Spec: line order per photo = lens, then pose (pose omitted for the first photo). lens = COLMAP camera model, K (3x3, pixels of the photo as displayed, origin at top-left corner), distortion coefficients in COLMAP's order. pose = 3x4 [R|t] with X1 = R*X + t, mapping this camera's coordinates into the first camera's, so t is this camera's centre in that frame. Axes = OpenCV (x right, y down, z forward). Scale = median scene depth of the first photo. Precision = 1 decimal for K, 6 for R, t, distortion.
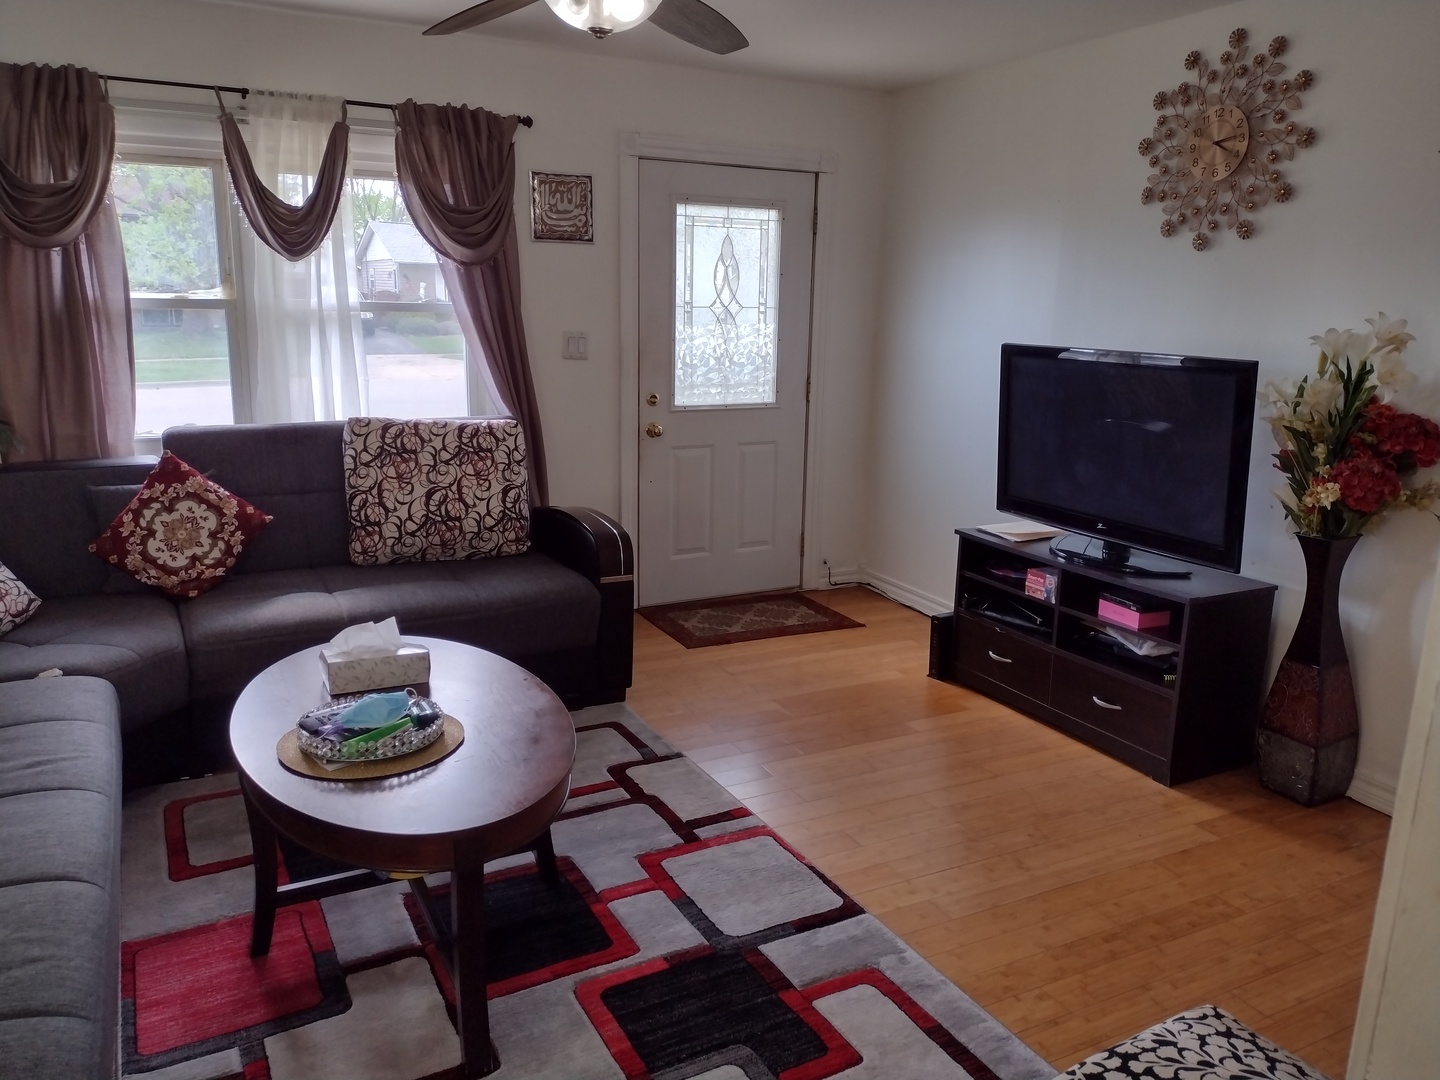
lens RADIAL K [[1100.9, 0, 711.7], [0, 1100.9, 546.0], [0, 0, 1]] dist [0.109569, -0.174504]
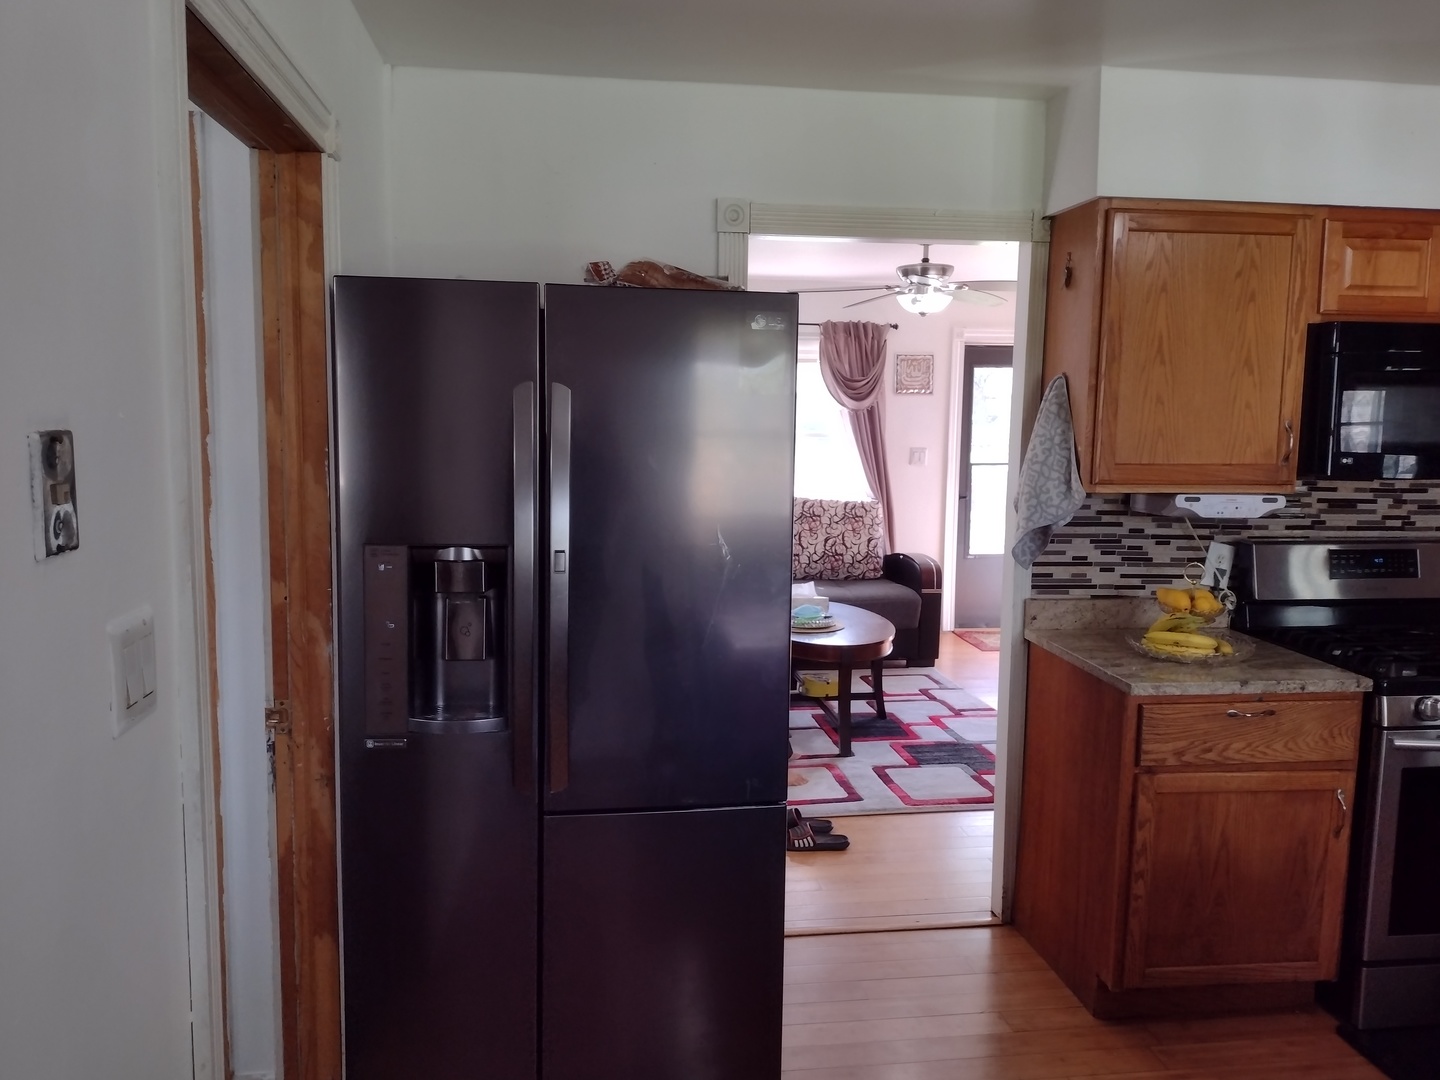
lens RADIAL K [[1092.6, 0, 720.0], [0, 1092.6, 540.0], [0, 0, 1]] dist [0.101889, -0.159021]
pose [[0.947307, 0.030272, -0.318894, 0.183648], [-0.065267, 0.992882, -0.099628, 0.182919], [0.313608, 0.115191, 0.942540, -0.913415]]
